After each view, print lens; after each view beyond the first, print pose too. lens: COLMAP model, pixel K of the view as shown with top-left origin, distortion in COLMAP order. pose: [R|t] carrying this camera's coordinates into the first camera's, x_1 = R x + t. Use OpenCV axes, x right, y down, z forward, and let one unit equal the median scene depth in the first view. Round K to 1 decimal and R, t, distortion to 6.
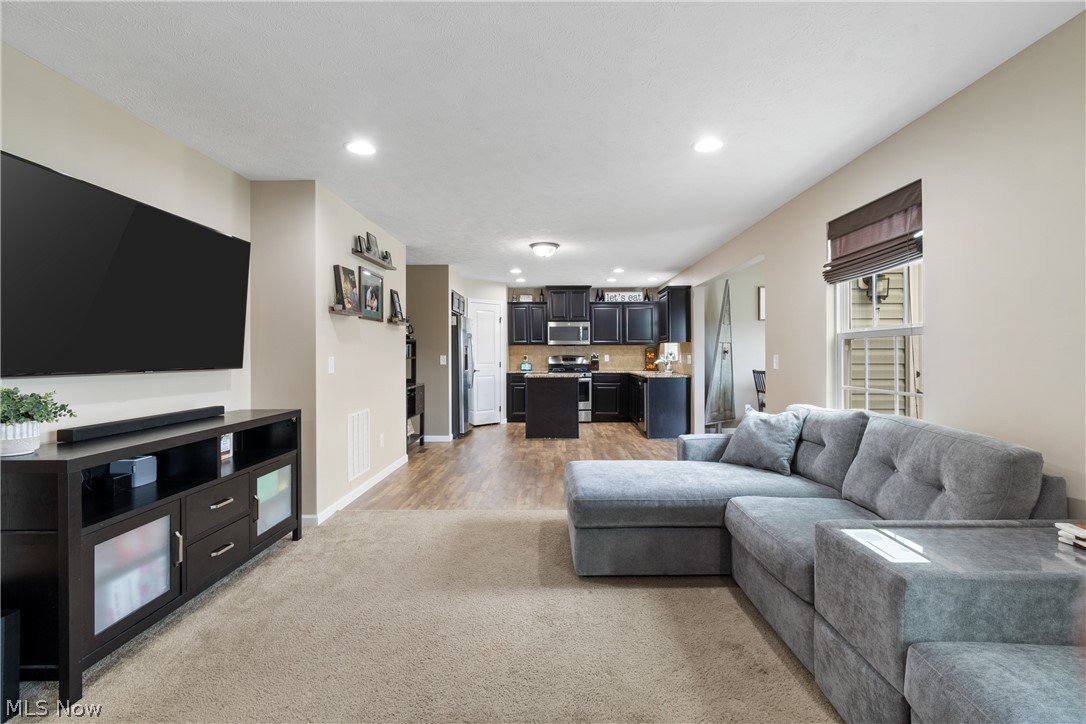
lens RADIAL K [[479.6, 0, 547.8], [0, 479.6, 358.6], [0, 0, 1]] dist [0.001796, 0.000214]
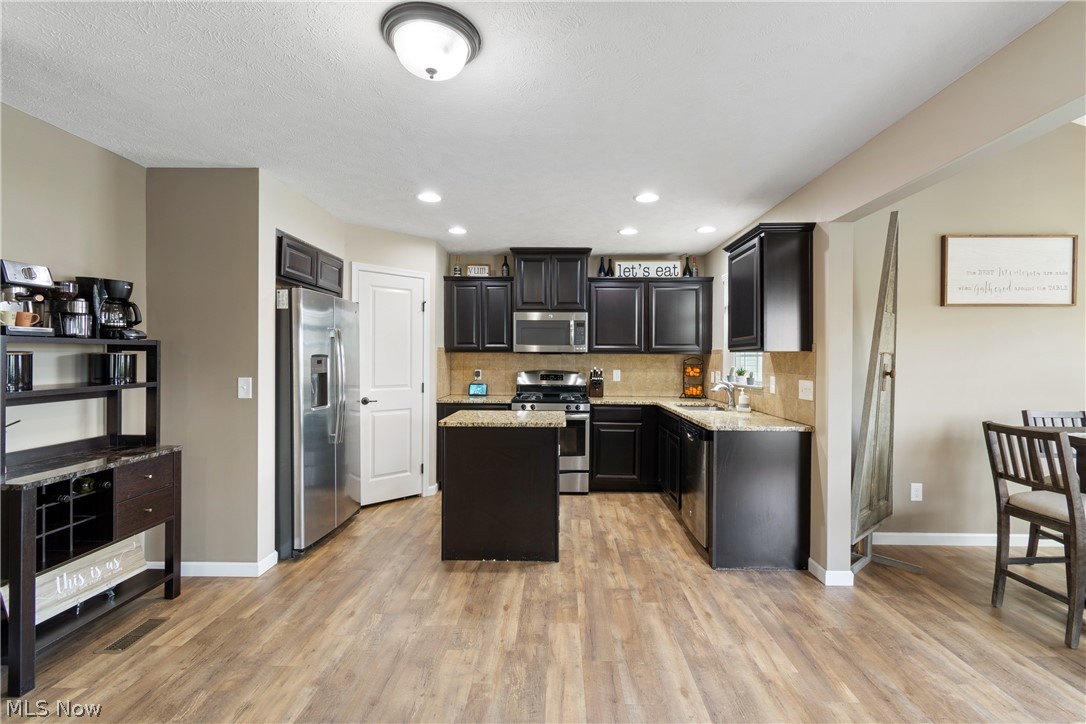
lens RADIAL K [[479.6, 0, 547.8], [0, 479.6, 358.6], [0, 0, 1]] dist [0.001796, 0.000214]
pose [[0.999942, 0.008658, -0.006480, 0.044596], [-0.008704, 0.999936, -0.007226, -0.017484], [0.006417, 0.007282, 0.999953, 0.434867]]
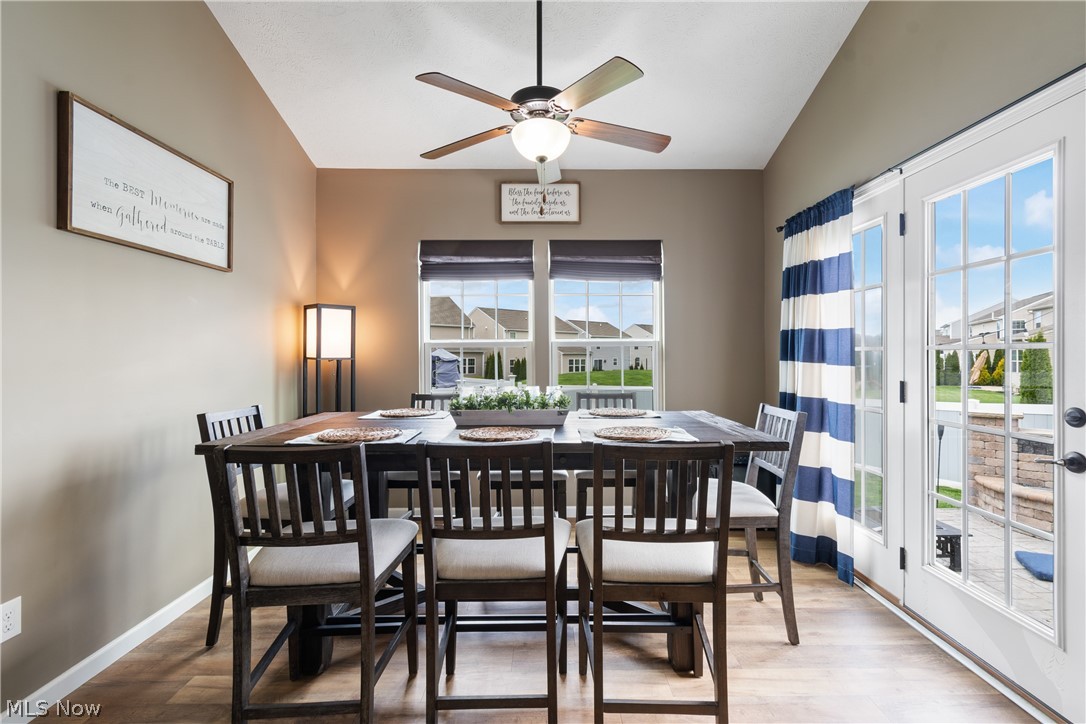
lens RADIAL K [[484.1, 0, 556.4], [0, 484.1, 351.6], [0, 0, 1]] dist [0.002911, 0.000127]
pose [[-0.032976, 0.011632, 0.999388, 0.155929], [0.011661, 0.999869, -0.011253, -0.010315], [-0.999388, 0.011282, -0.033107, 0.630951]]
